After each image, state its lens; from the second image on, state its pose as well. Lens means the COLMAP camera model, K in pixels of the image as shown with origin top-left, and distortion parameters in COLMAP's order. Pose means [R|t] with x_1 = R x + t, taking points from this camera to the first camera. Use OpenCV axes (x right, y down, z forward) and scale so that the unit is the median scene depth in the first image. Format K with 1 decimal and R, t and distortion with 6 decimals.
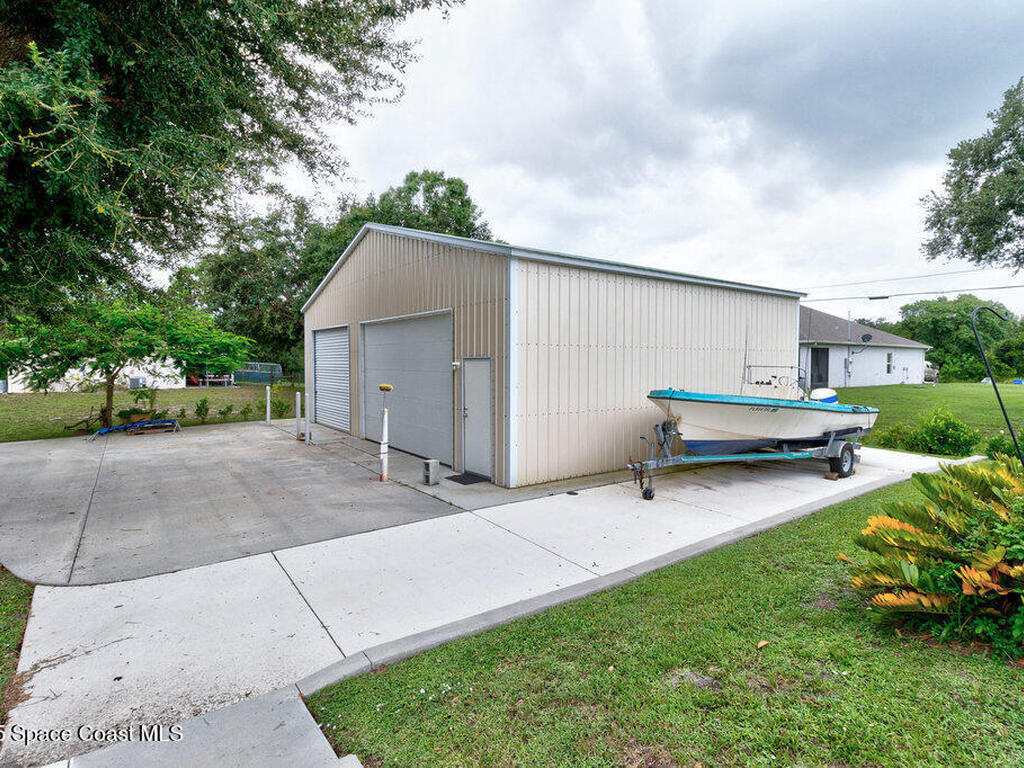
lens RADIAL K [[538.3, 0, 506.2], [0, 538.3, 377.6], [0, 0, 1]] dist [0.001201, 0.001730]
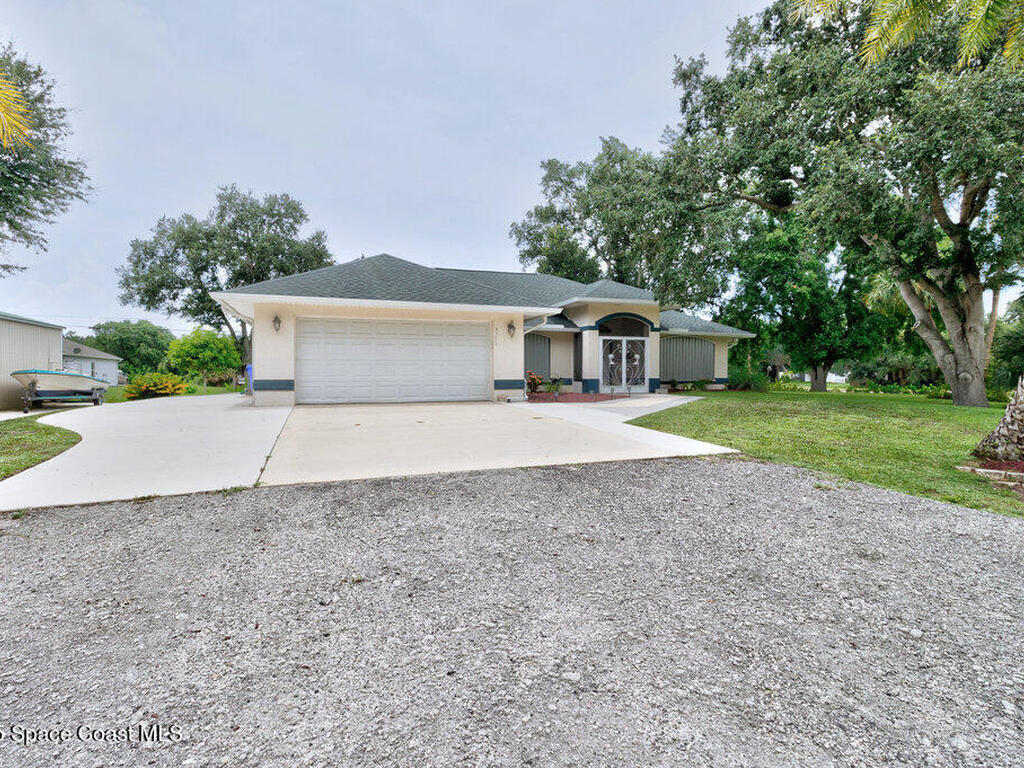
lens RADIAL K [[538.3, 0, 514.2], [0, 538.3, 387.1], [0, 0, 1]] dist [0.001201, 0.001730]
pose [[0.264416, -0.022549, 0.964145, -0.520572], [0.030051, 0.999434, 0.015132, 0.045941], [-0.963940, 0.024973, 0.264944, -0.620438]]
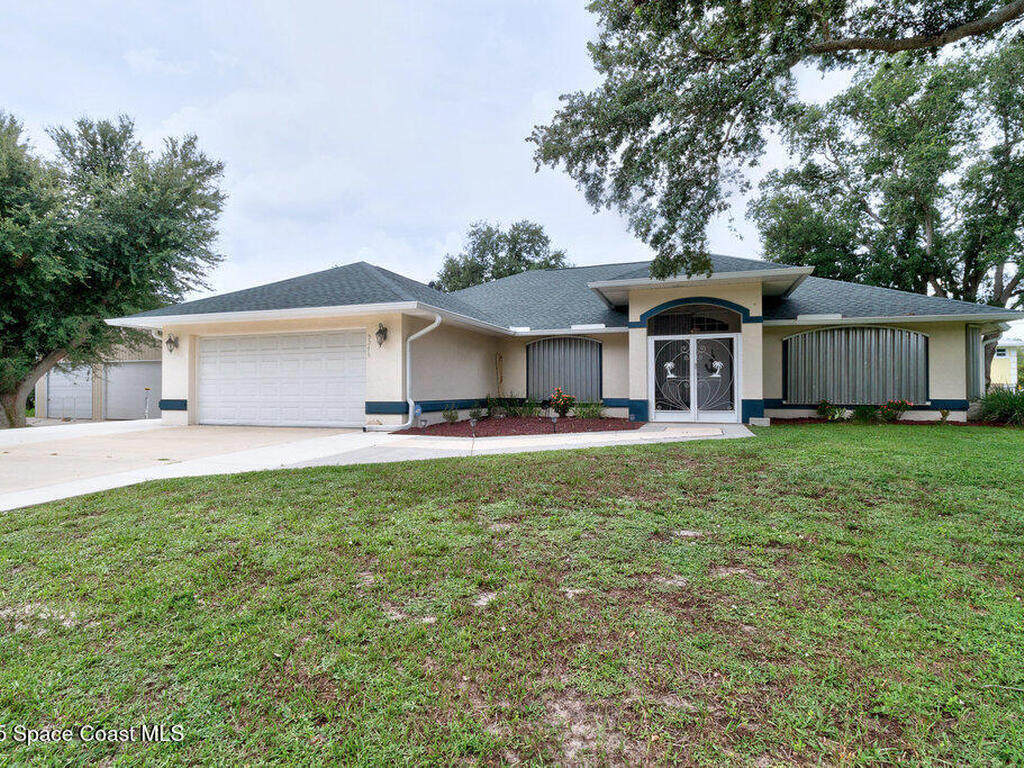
lens RADIAL K [[538.3, 0, 520.8], [0, 538.3, 376.3], [0, 0, 1]] dist [0.001201, 0.001730]
pose [[0.801550, 0.014499, 0.597752, -0.123191], [0.020348, 0.998465, -0.051504, 0.051249], [-0.597582, 0.053446, 0.800025, -0.891551]]
